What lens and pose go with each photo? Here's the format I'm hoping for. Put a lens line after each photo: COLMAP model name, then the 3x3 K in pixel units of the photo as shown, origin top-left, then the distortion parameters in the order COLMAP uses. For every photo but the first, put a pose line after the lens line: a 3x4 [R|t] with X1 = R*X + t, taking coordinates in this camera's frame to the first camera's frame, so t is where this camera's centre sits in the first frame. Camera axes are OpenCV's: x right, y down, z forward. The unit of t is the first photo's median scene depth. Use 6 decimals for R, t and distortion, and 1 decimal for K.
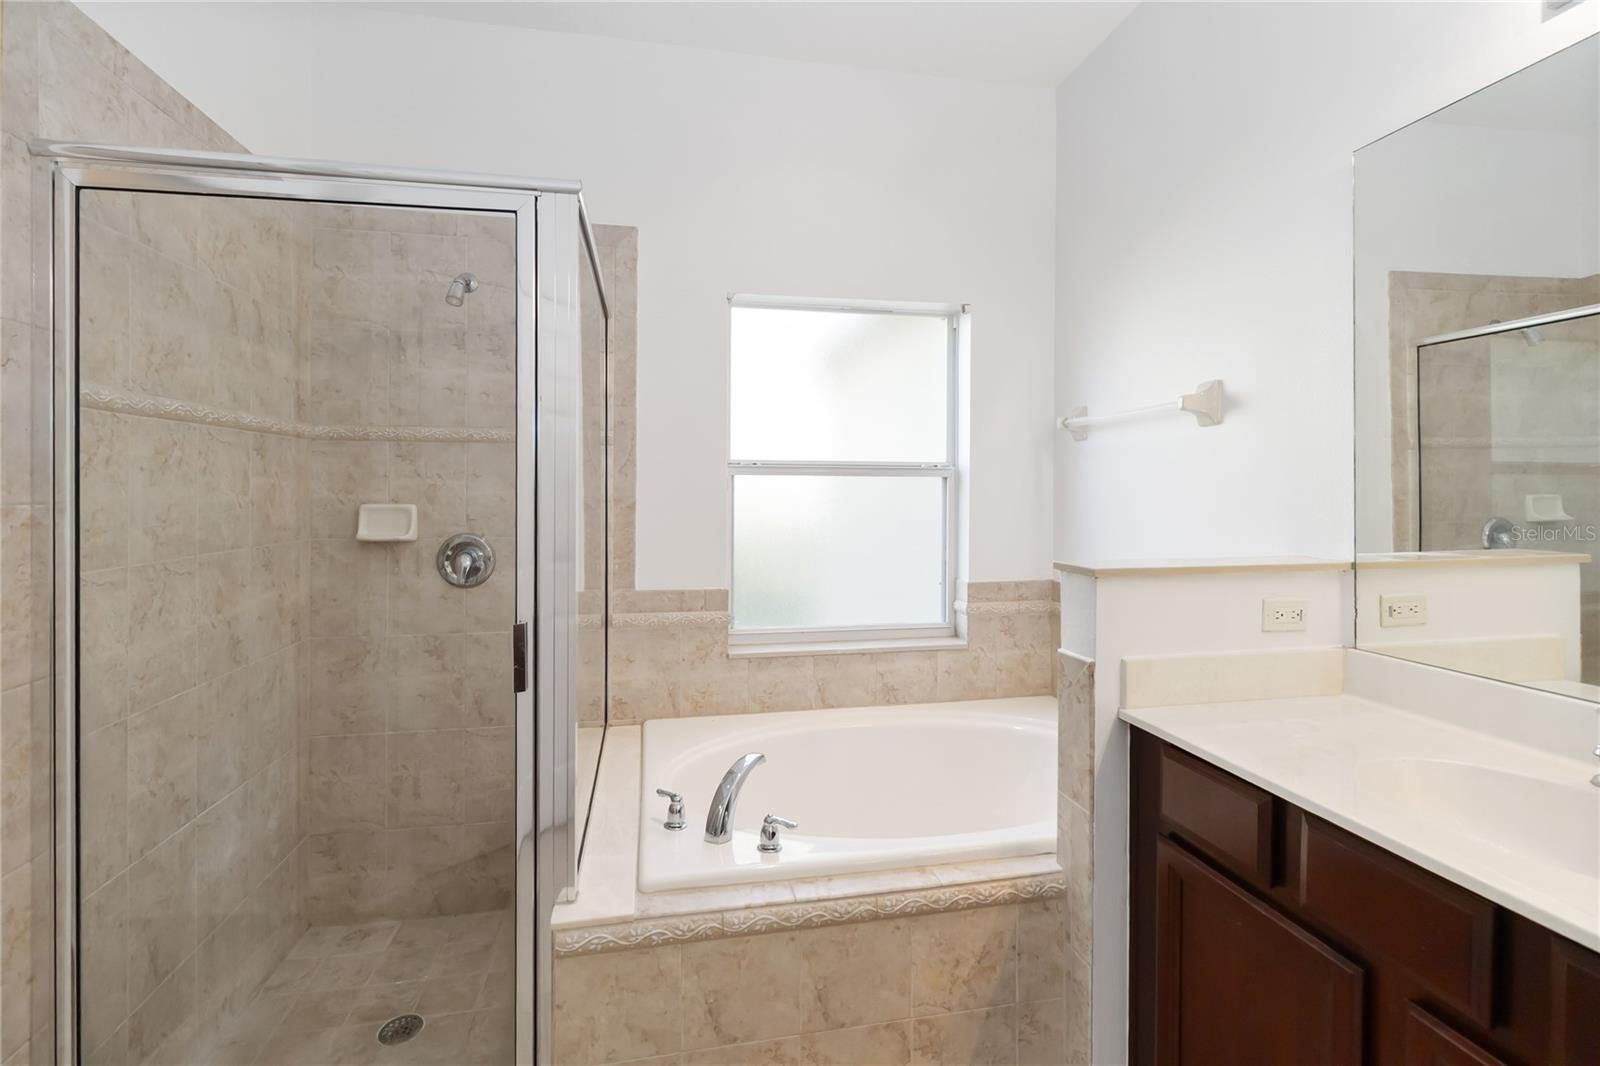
lens RADIAL K [[734.2, 0, 798.7], [0, 734.2, 507.4], [0, 0, 1]] dist [0.001432, 0.000104]
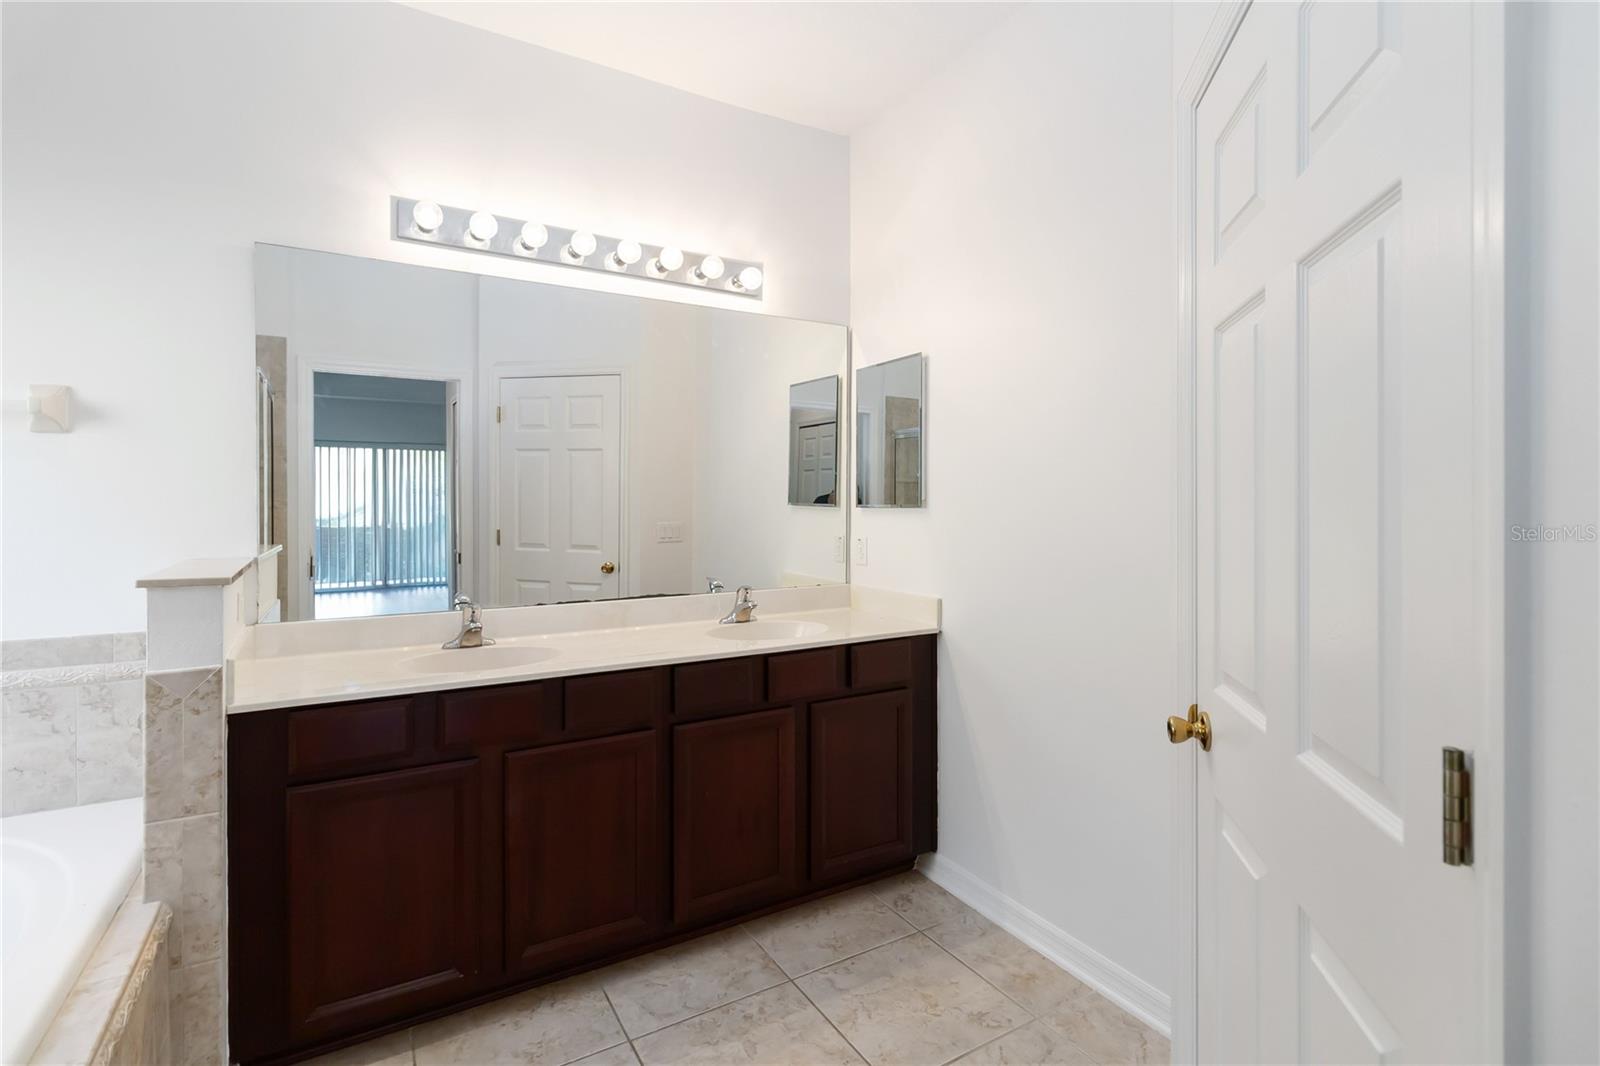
lens RADIAL K [[734.2, 0, 798.7], [0, 734.2, 507.4], [0, 0, 1]] dist [0.001432, 0.000104]
pose [[-0.332172, 0.000026, 0.943219, -0.835769], [0.014133, 0.999888, 0.004949, -0.010548], [-0.943113, 0.014975, -0.332135, 0.547502]]
